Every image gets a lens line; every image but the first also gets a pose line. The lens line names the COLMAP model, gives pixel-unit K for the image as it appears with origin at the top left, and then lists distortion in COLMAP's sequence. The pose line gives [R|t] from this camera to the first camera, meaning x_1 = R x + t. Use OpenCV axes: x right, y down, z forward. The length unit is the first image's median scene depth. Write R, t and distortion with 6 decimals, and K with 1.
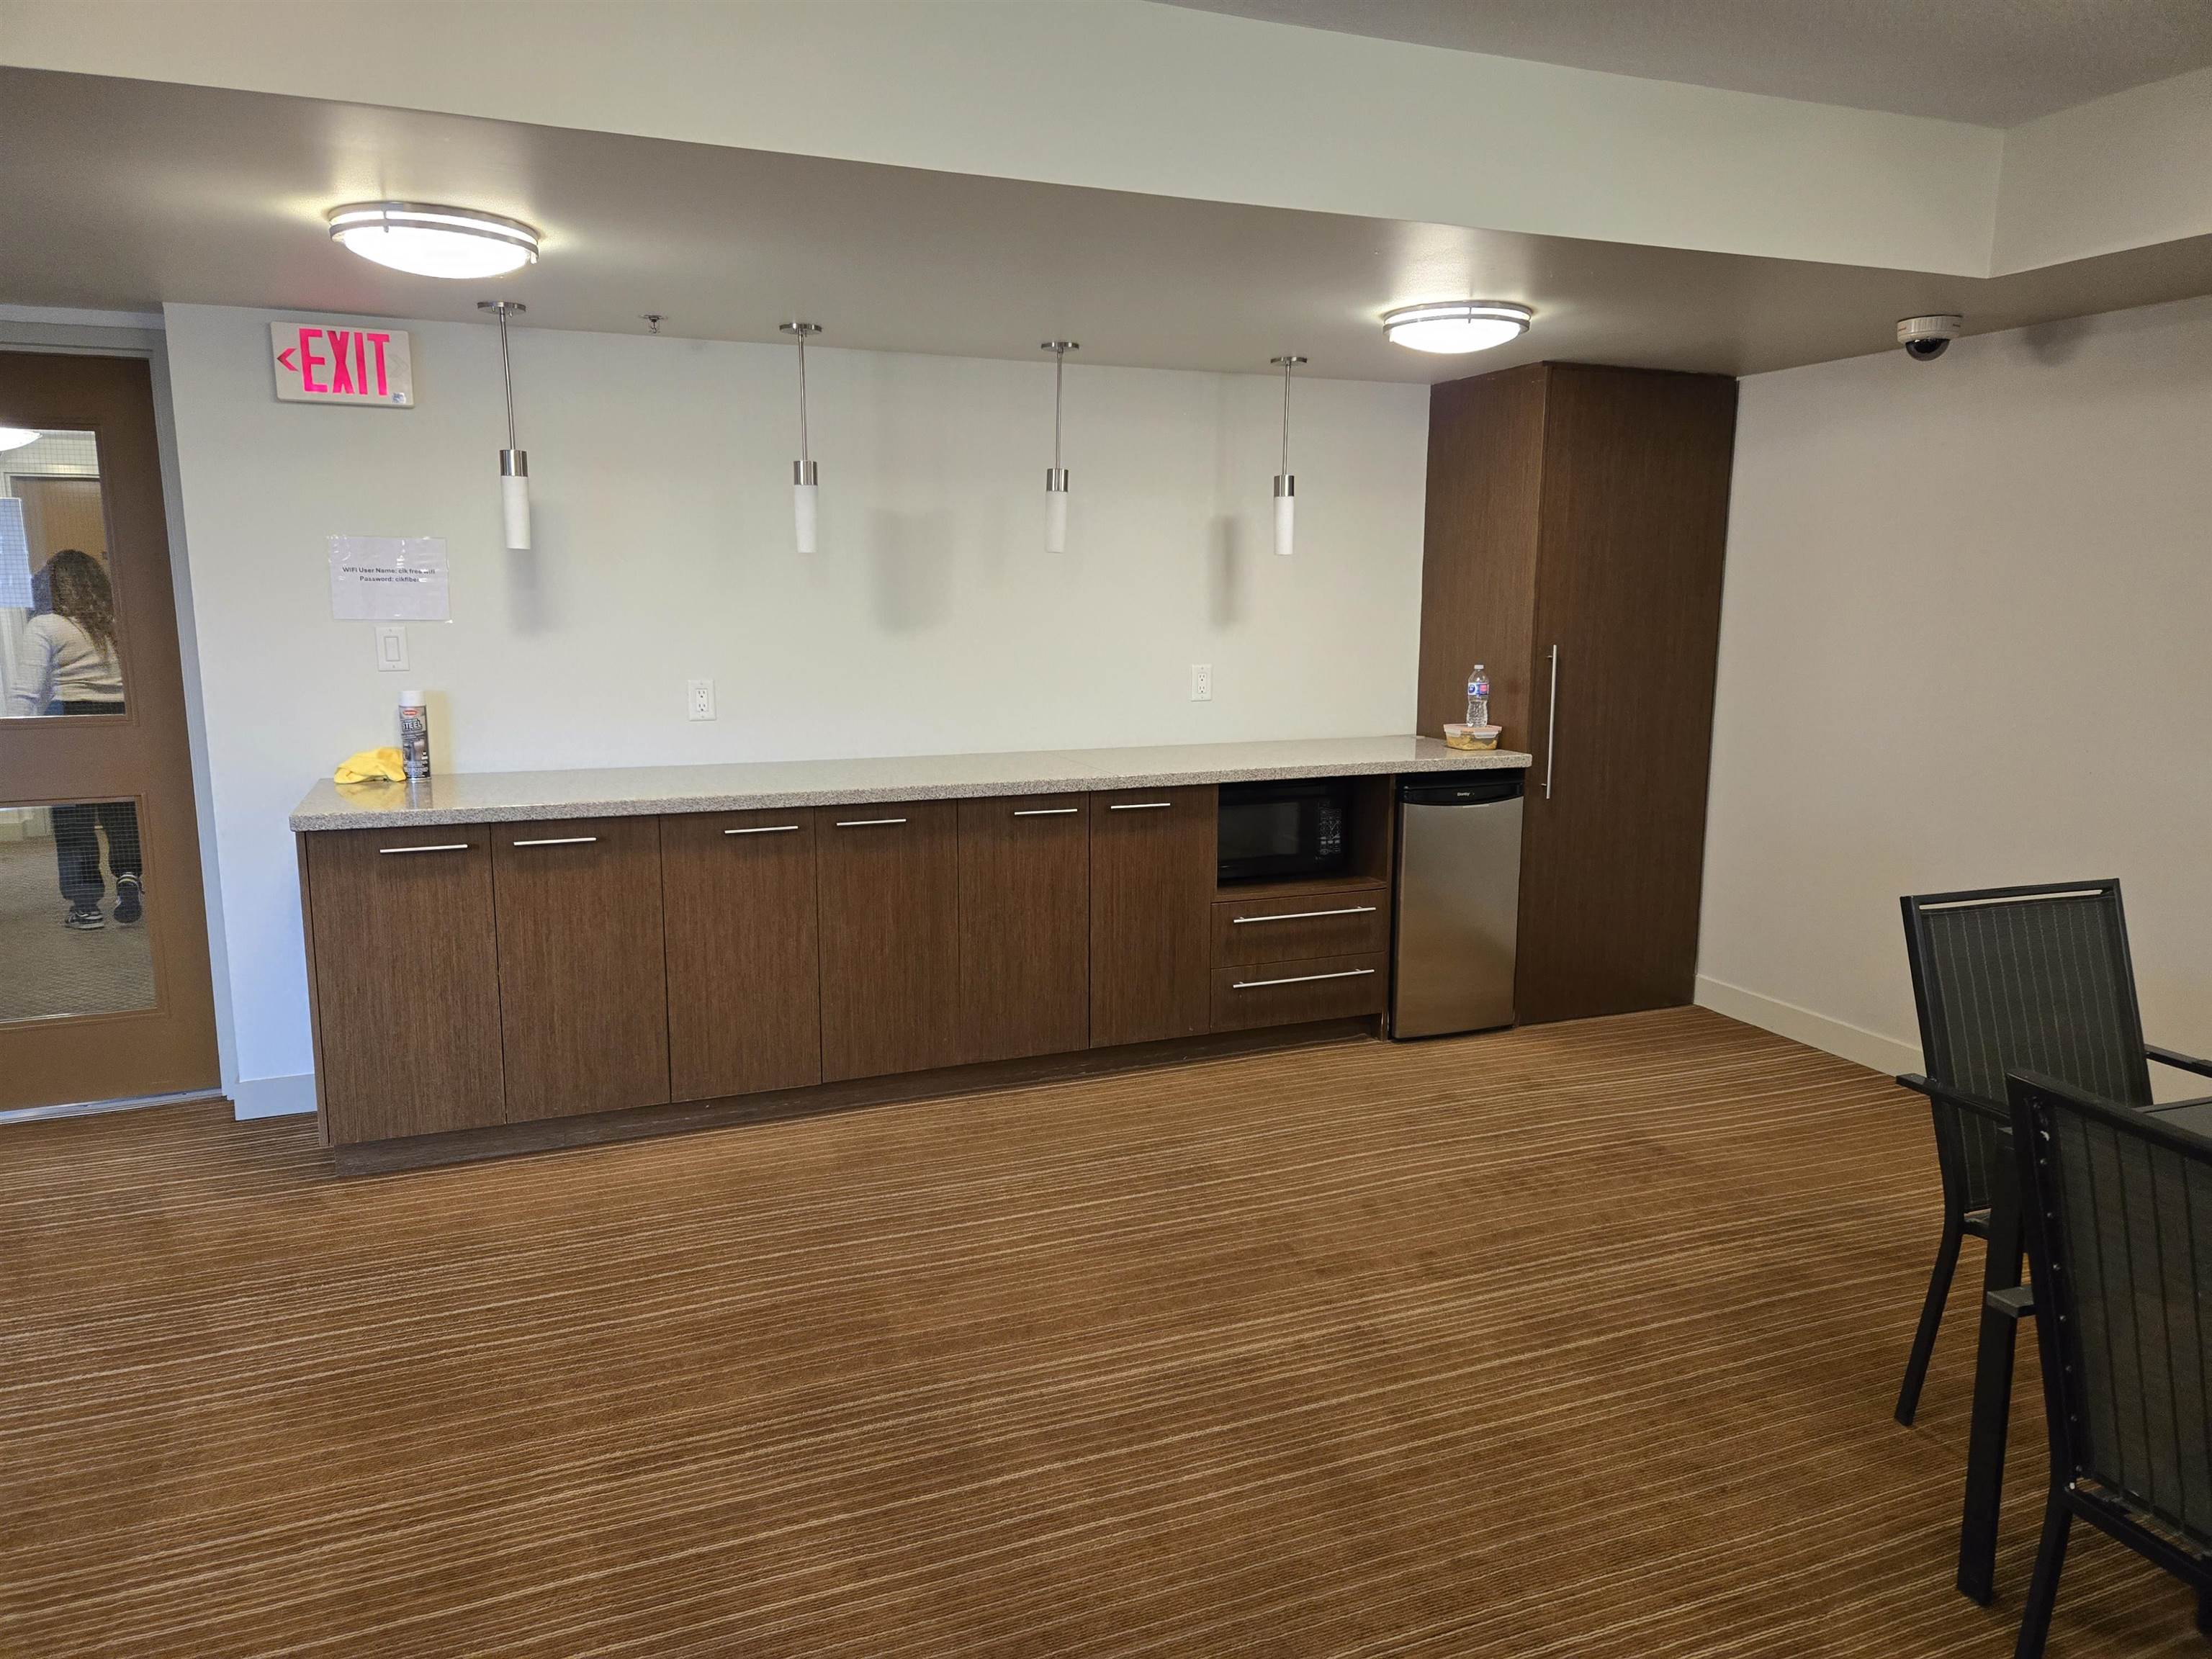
lens RADIAL K [[1464.9, 0, 1096.8], [0, 1464.9, 838.2], [0, 0, 1]] dist [0.065814, -0.036272]
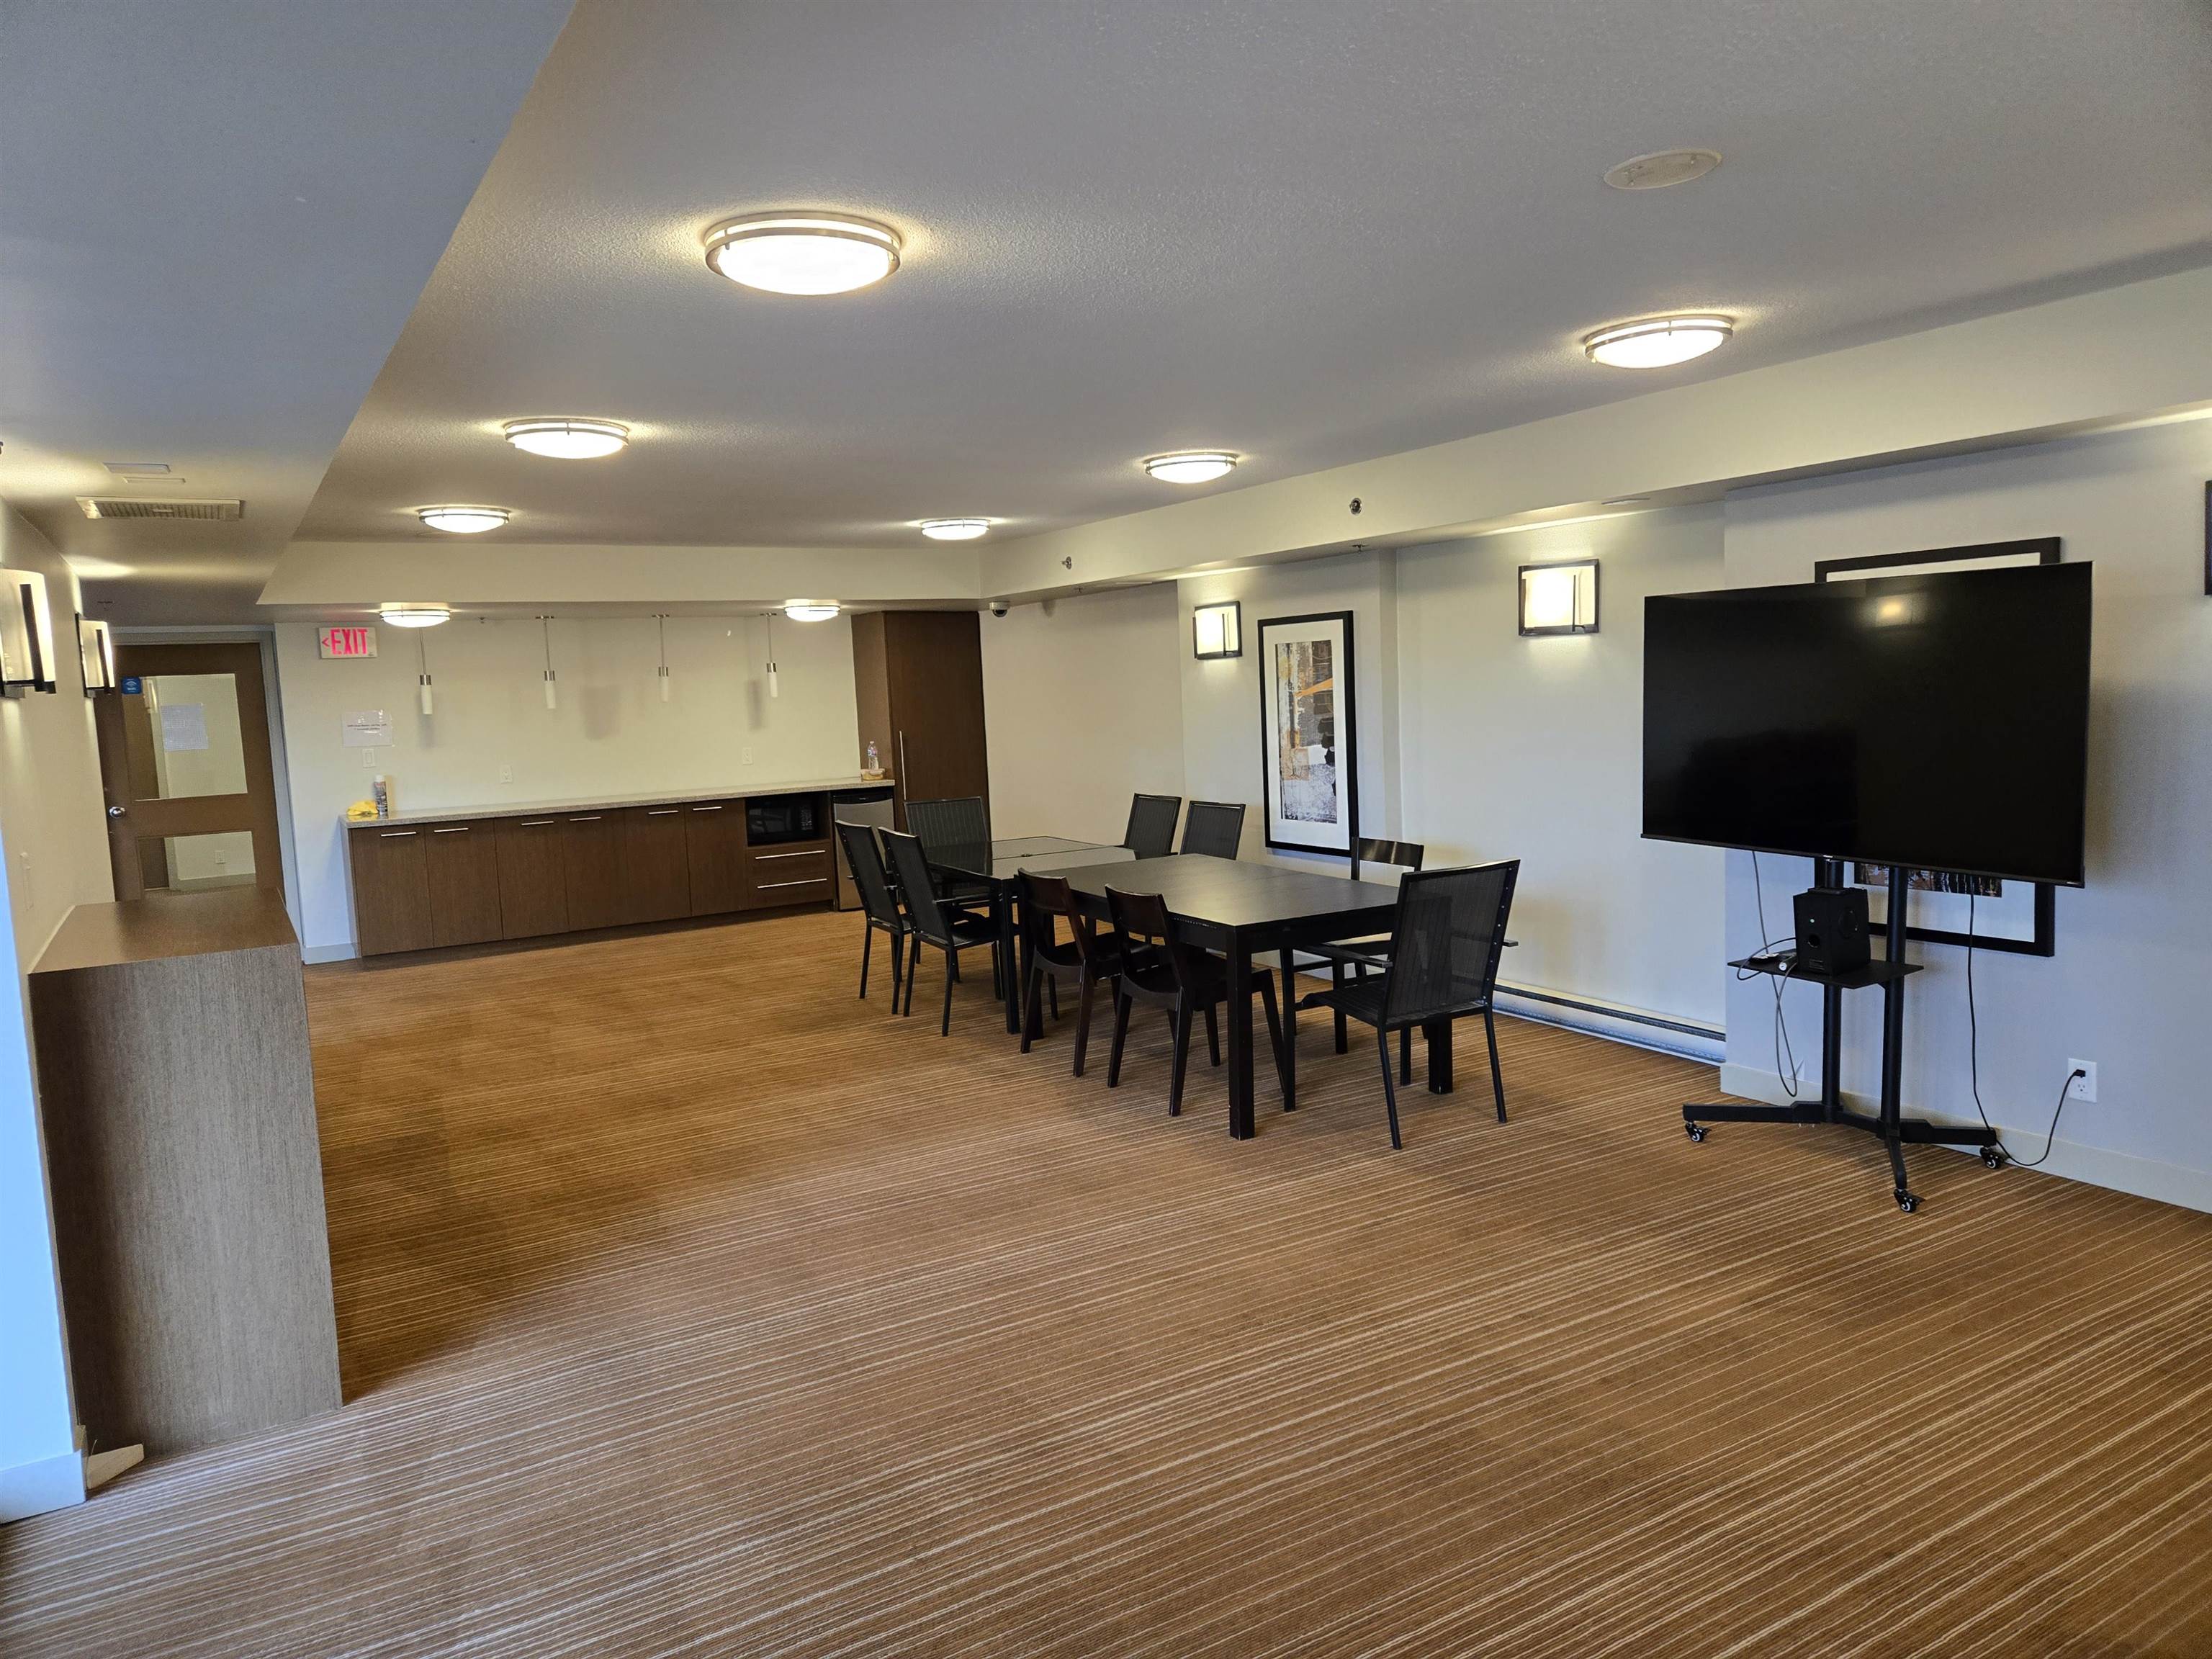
lens RADIAL K [[1464.9, 0, 1074.3], [0, 1464.9, 839.1], [0, 0, 1]] dist [0.065814, -0.036272]
pose [[0.988891, -0.061497, 0.135321, 0.299896], [0.070427, 0.995575, -0.062219, 0.222654], [-0.130896, 0.071058, 0.988846, -1.444294]]
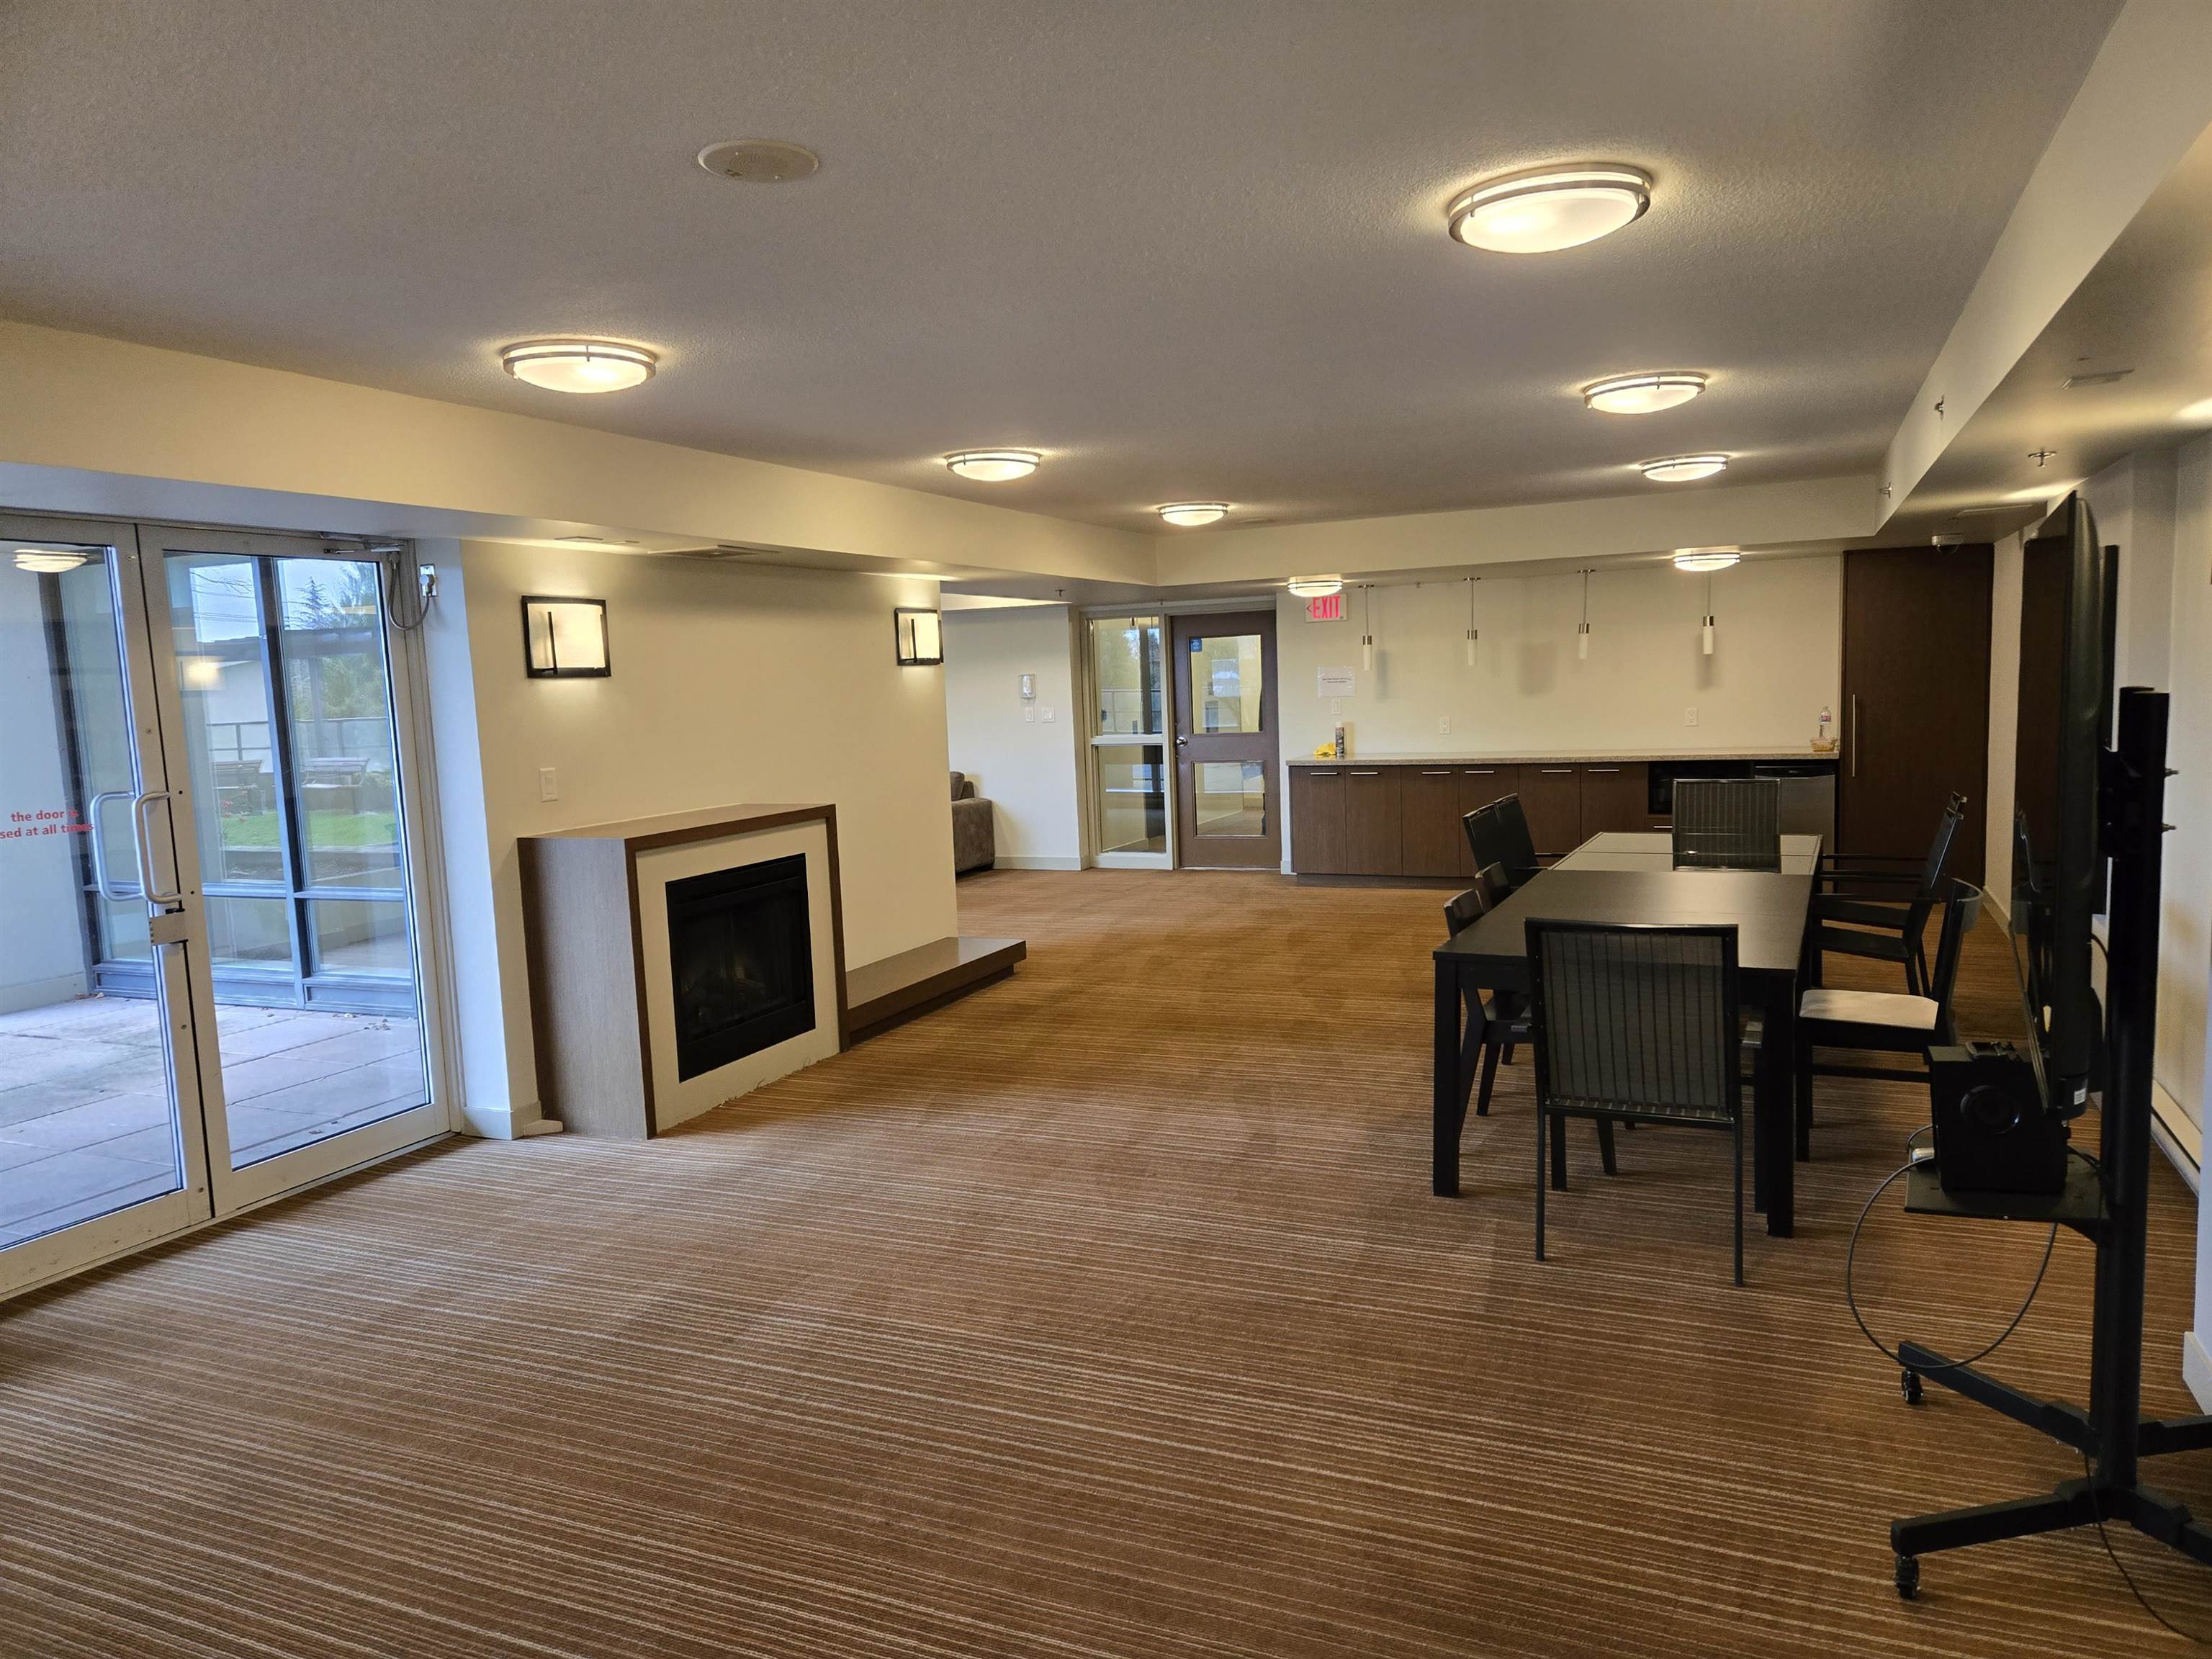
lens RADIAL K [[1464.9, 0, 1116.2], [0, 1464.9, 822.5], [0, 0, 1]] dist [0.065814, -0.036272]
pose [[0.703453, 0.043789, -0.709392, 1.171406], [-0.083060, 0.996326, -0.020864, 0.176482], [0.705872, 0.073599, 0.704506, -1.180563]]
